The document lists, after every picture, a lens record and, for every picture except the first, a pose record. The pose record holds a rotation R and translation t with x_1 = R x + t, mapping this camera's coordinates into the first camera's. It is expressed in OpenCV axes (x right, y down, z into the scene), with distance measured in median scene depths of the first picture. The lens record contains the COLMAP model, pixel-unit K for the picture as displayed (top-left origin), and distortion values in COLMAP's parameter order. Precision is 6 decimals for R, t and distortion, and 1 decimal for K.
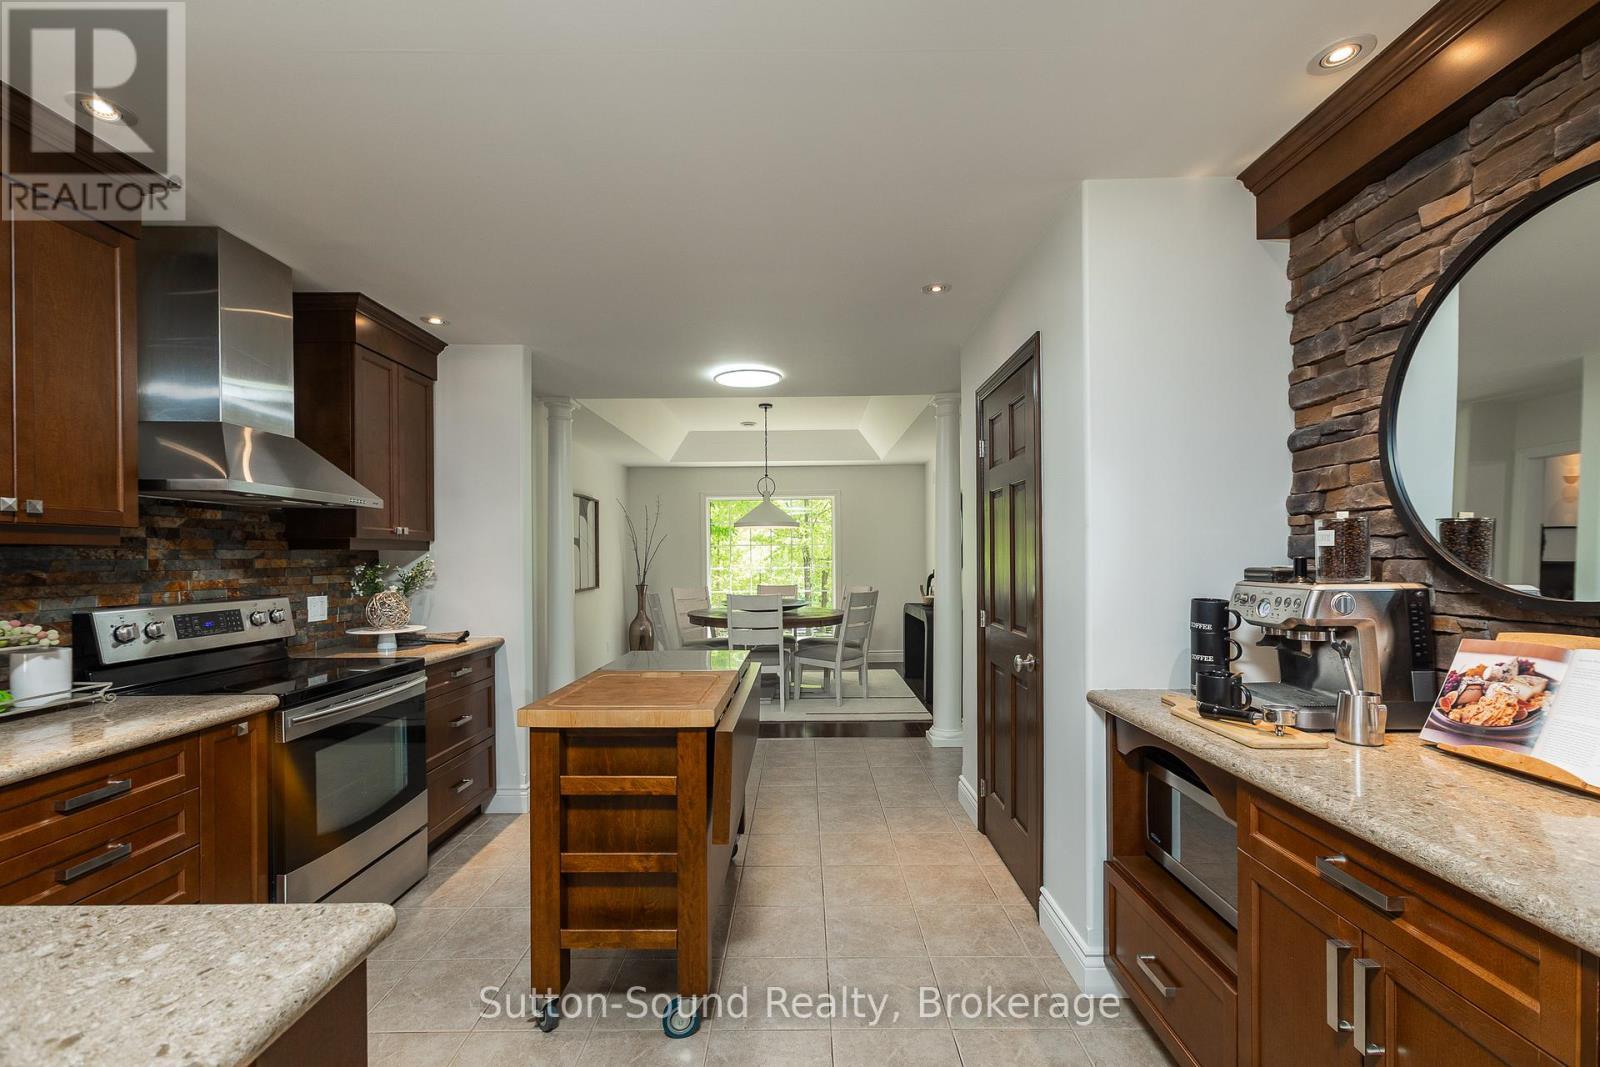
lens RADIAL K [[689.0, 0, 800.8], [0, 689.0, 562.8], [0, 0, 1]] dist [0.000059, 0.000033]
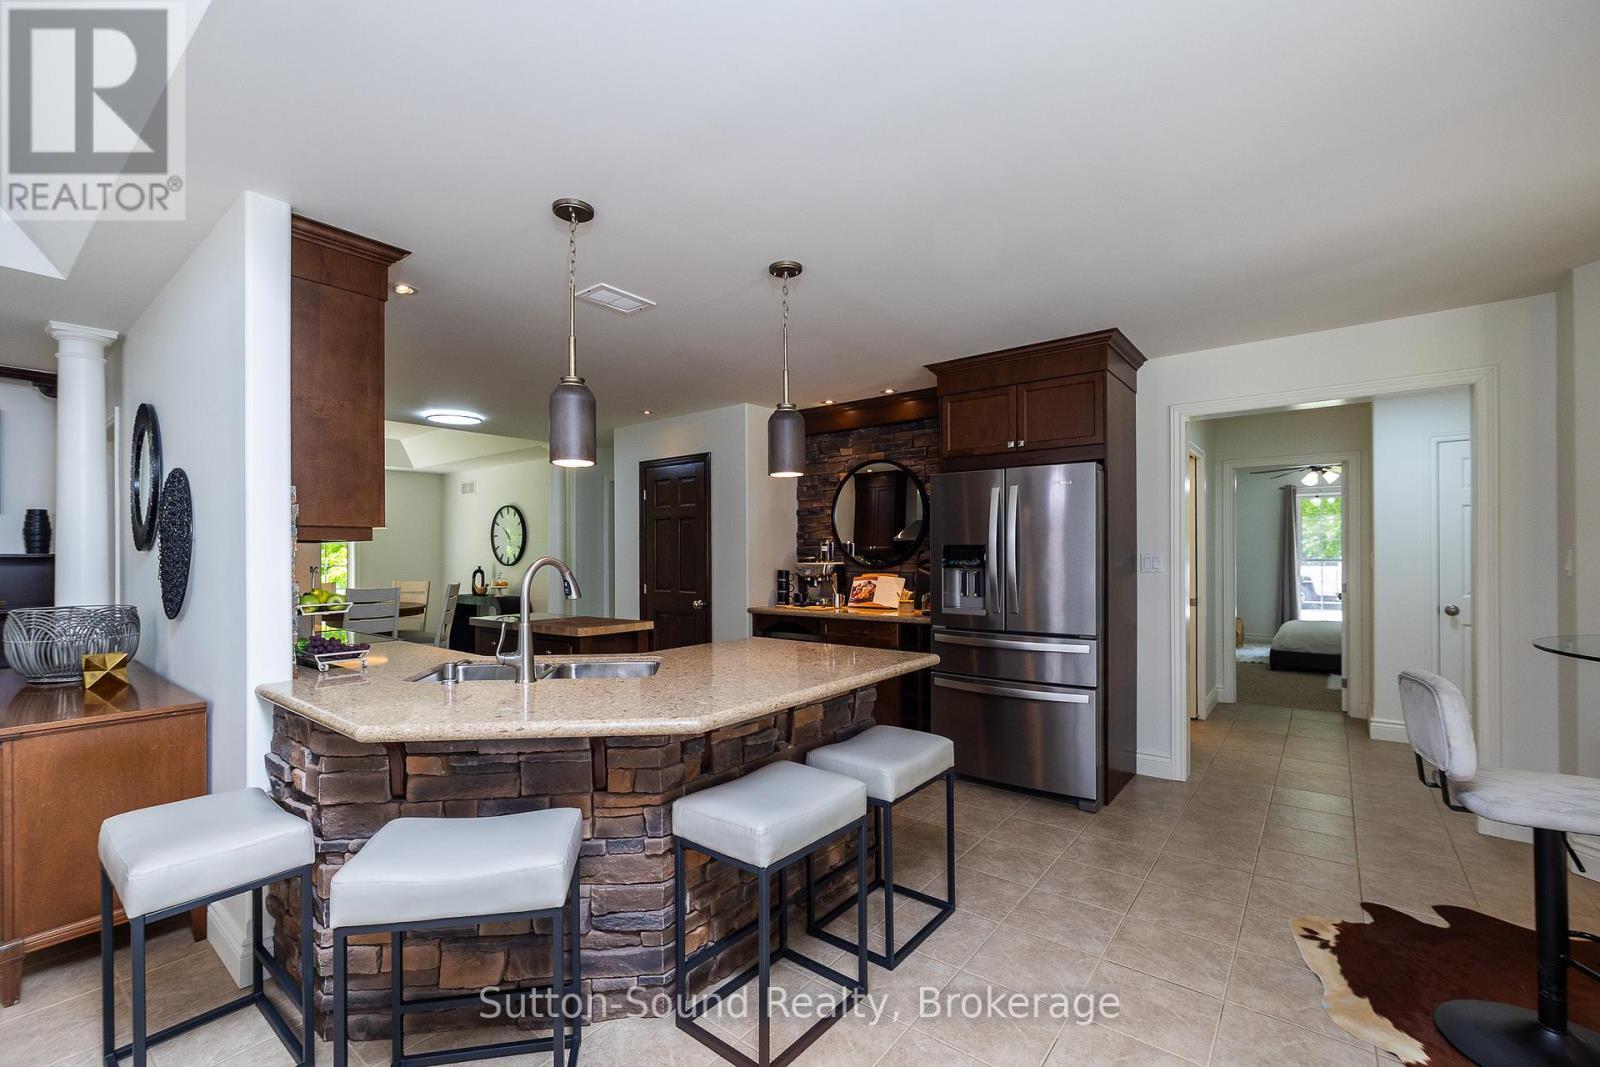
lens RADIAL K [[689.0, 0, 800.8], [0, 689.0, 562.8], [0, 0, 1]] dist [0.000059, 0.000033]
pose [[0.618379, -0.002879, 0.785875, -1.660790], [-0.000221, 0.999993, 0.003838, 0.016810], [-0.785880, -0.002547, 0.618373, -0.819202]]
